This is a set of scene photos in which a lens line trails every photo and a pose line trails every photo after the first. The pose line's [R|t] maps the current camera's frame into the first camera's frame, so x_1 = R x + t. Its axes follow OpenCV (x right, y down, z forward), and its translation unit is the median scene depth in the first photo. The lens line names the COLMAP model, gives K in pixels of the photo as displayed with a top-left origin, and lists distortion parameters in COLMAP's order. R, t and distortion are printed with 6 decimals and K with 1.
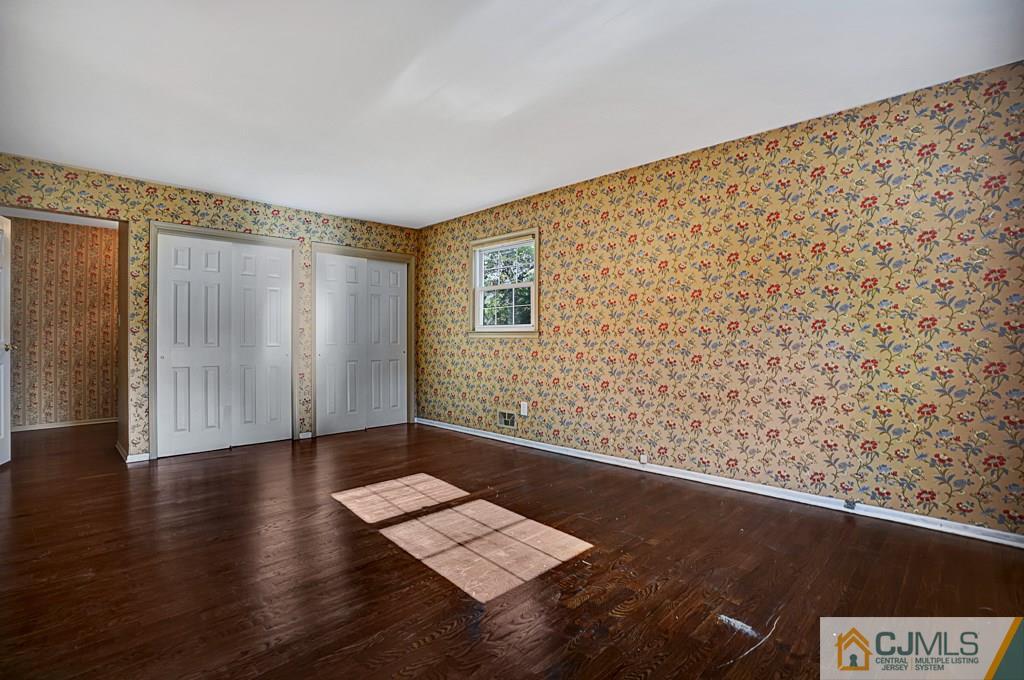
lens RADIAL K [[492.9, 0, 507.7], [0, 492.9, 337.4], [0, 0, 1]] dist [-0.041404, -0.000213]
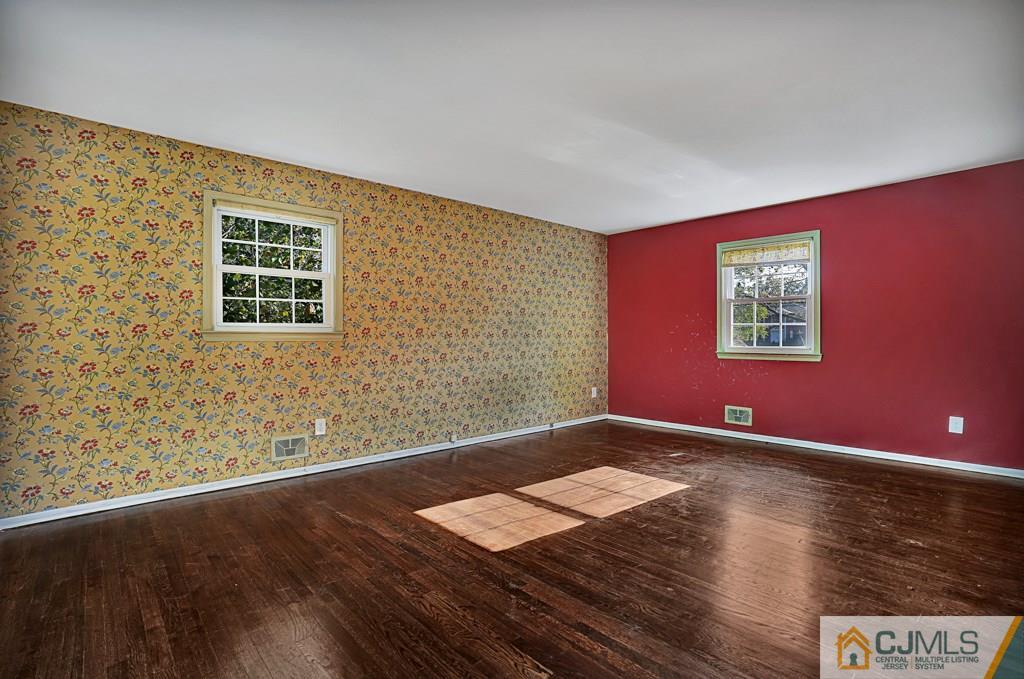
lens RADIAL K [[492.9, 0, 506.9], [0, 492.9, 340.6], [0, 0, 1]] dist [-0.041404, -0.000213]
pose [[0.010845, 0.003841, 0.999934, -1.110627], [0.000036, 0.999993, -0.003841, 0.007601], [-0.999941, 0.000078, 0.010845, 0.985429]]
